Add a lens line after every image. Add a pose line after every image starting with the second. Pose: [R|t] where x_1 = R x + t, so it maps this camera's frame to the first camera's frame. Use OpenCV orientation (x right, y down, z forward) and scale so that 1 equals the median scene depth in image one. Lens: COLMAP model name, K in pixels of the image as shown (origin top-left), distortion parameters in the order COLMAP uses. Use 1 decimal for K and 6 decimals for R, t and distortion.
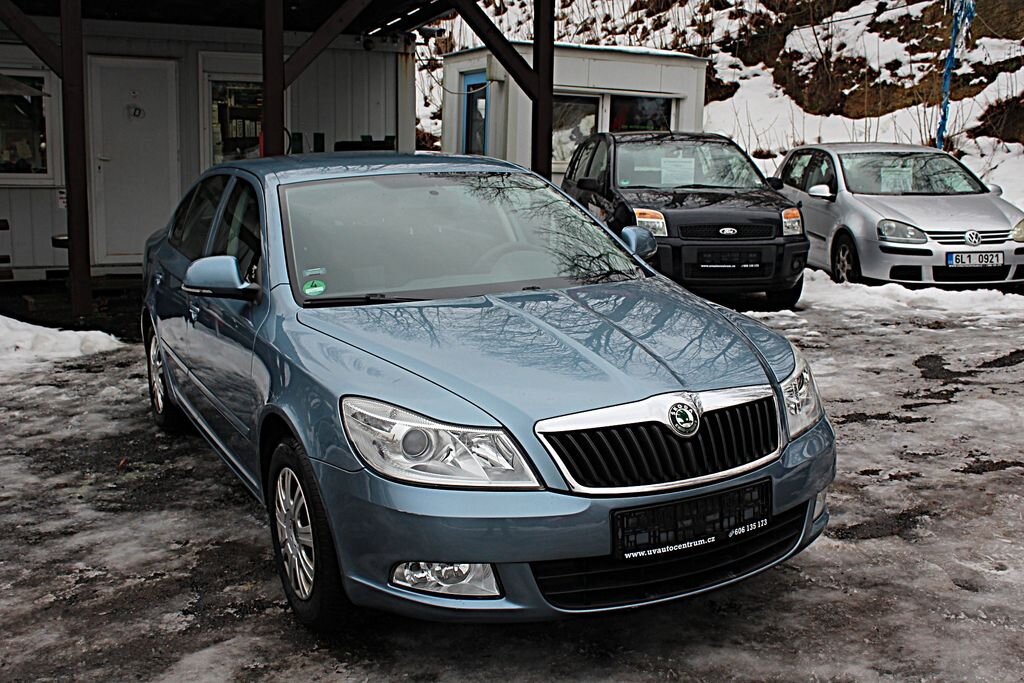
lens RADIAL K [[1082.4, 0, 509.8], [0, 1082.4, 346.0], [0, 0, 1]] dist [-0.068552, 0.000000]
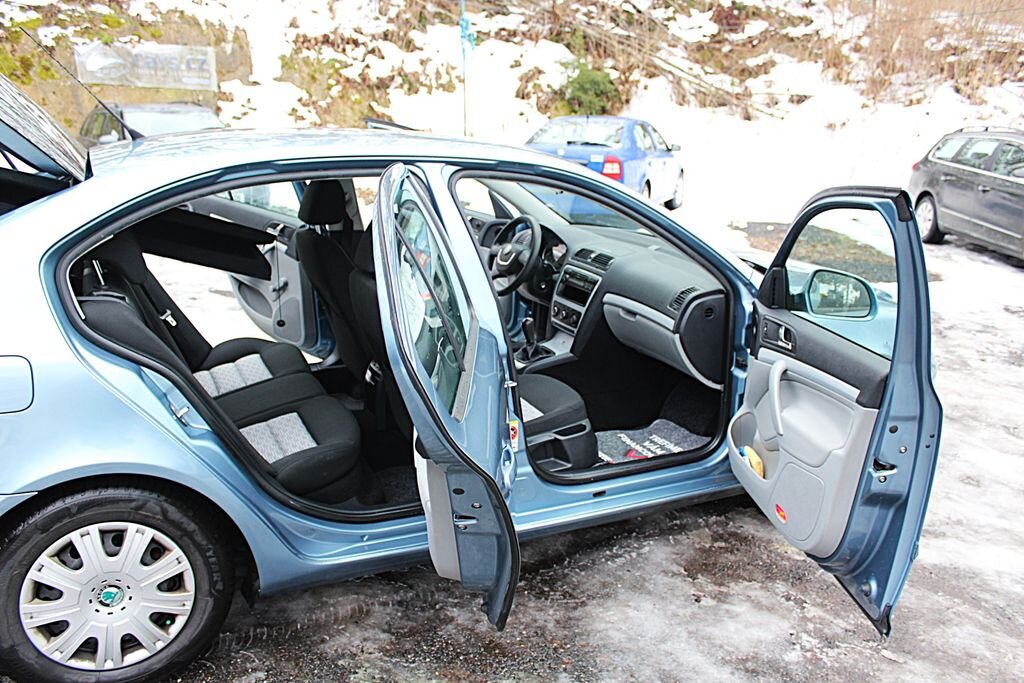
lens RADIAL K [[843.3, 0, 509.9], [0, 843.3, 345.5], [0, 0, 1]] dist [-0.160698, 0.139459]
pose [[0.018042, -0.262325, 0.964811, -0.797407], [0.157796, 0.953622, 0.256332, -0.182627], [-0.987307, 0.147619, 0.058599, 0.959648]]
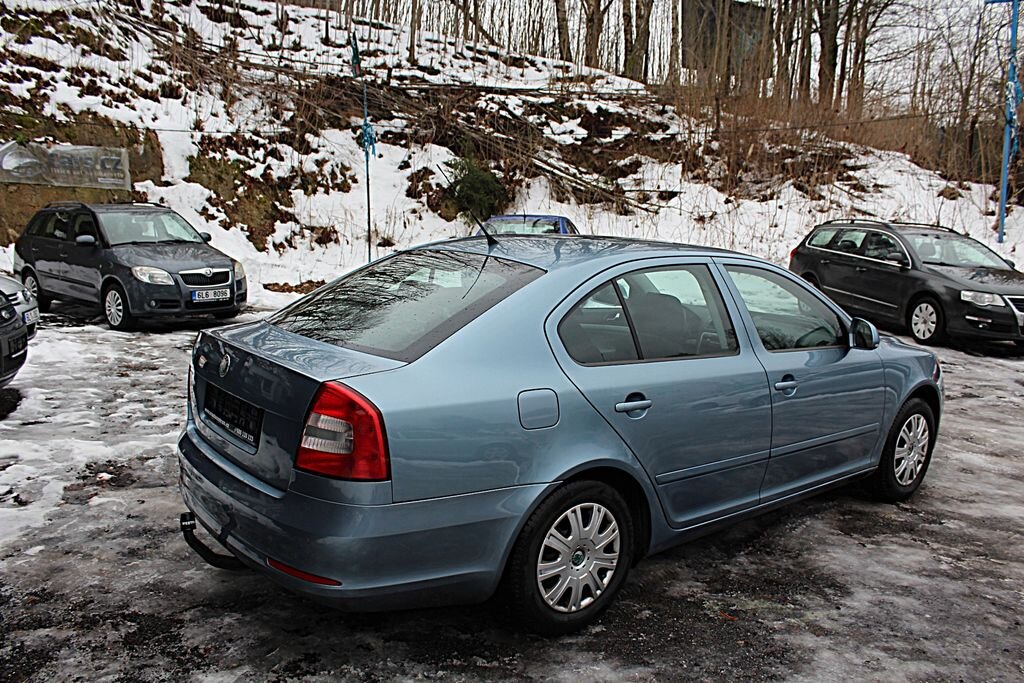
lens RADIAL K [[843.3, 0, 507.9], [0, 843.3, 352.4], [0, 0, 1]] dist [-0.160698, 0.139459]
pose [[-0.193119, -0.161479, 0.967796, -1.010766], [0.158709, 0.968234, 0.193222, -0.265403], [-0.968254, 0.190913, -0.161356, 1.358207]]
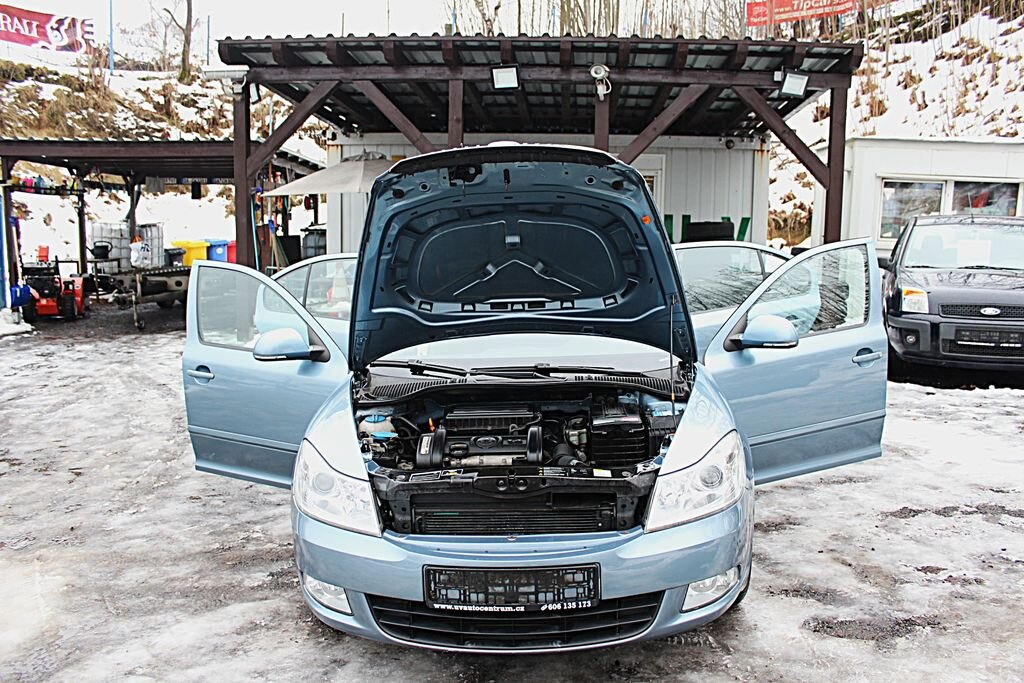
lens RADIAL K [[843.3, 0, 516.4], [0, 843.3, 346.2], [0, 0, 1]] dist [-0.160698, 0.139459]
pose [[0.865257, 0.069095, -0.496545, 0.375157], [-0.083435, 0.996491, -0.006726, -0.053220], [0.494337, 0.047249, 0.867985, 0.153932]]
